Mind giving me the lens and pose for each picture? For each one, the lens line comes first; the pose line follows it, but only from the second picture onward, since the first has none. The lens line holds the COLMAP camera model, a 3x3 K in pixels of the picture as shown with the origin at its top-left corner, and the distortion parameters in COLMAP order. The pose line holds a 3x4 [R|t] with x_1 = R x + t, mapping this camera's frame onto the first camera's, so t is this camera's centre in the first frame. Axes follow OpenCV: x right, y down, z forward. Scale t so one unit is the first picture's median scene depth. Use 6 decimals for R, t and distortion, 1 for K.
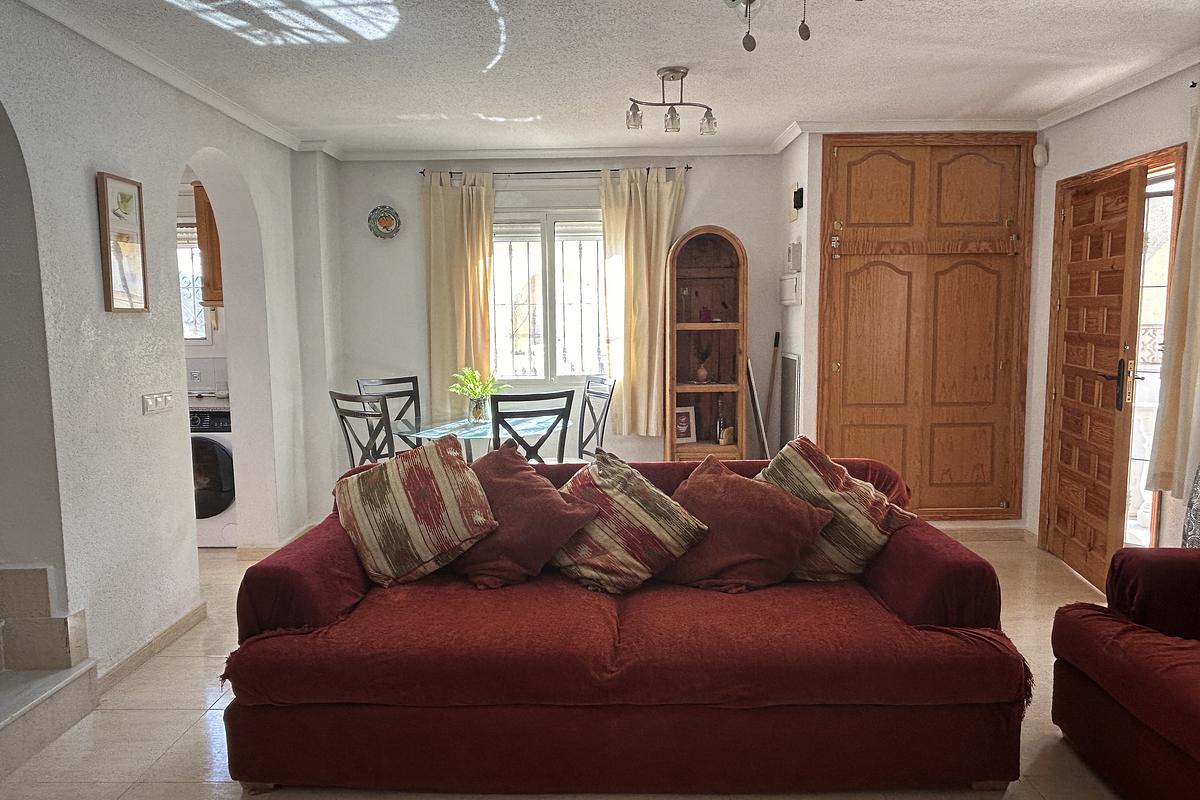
lens RADIAL K [[781.8, 0, 598.2], [0, 781.8, 397.6], [0, 0, 1]] dist [0.007894, -0.014604]
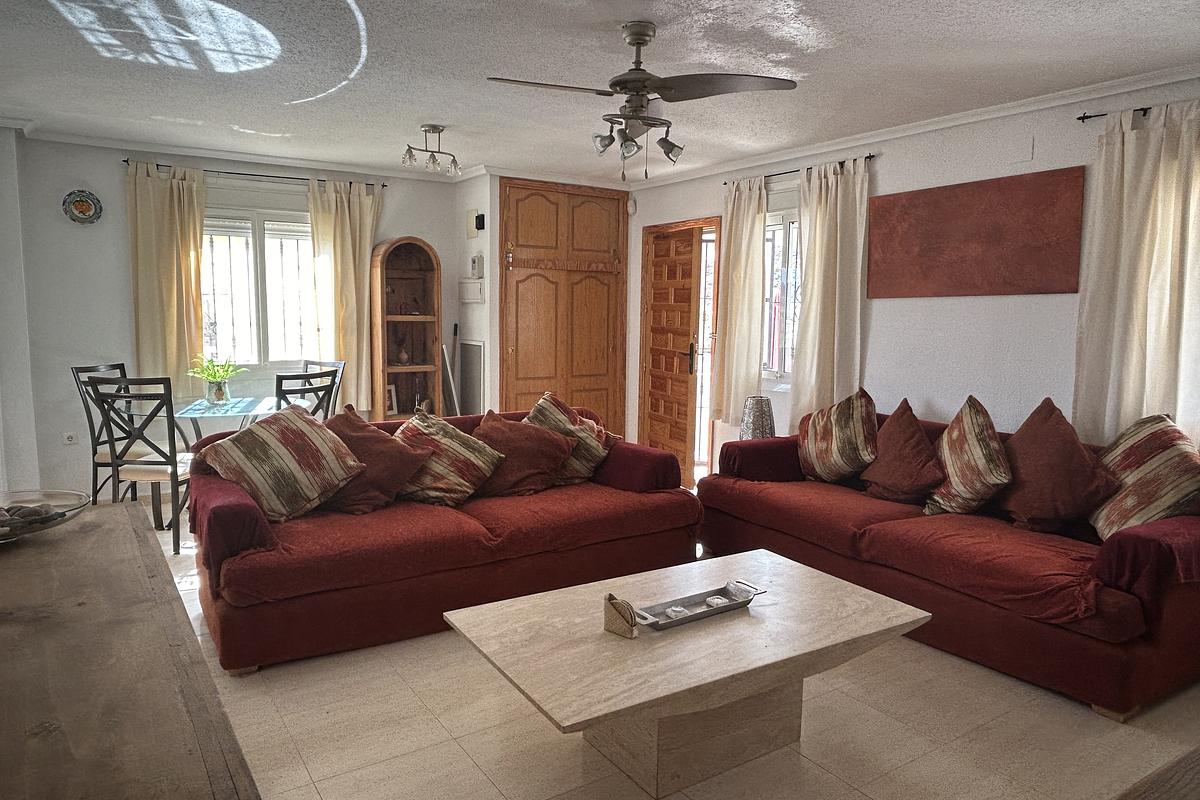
lens RADIAL K [[781.8, 0, 603.6], [0, 781.8, 401.2], [0, 0, 1]] dist [0.007894, -0.014604]
pose [[0.825777, -0.043092, 0.562349, -0.337887], [0.034833, 0.999070, 0.025407, 0.020333], [-0.562921, -0.001392, 0.826510, -0.207556]]
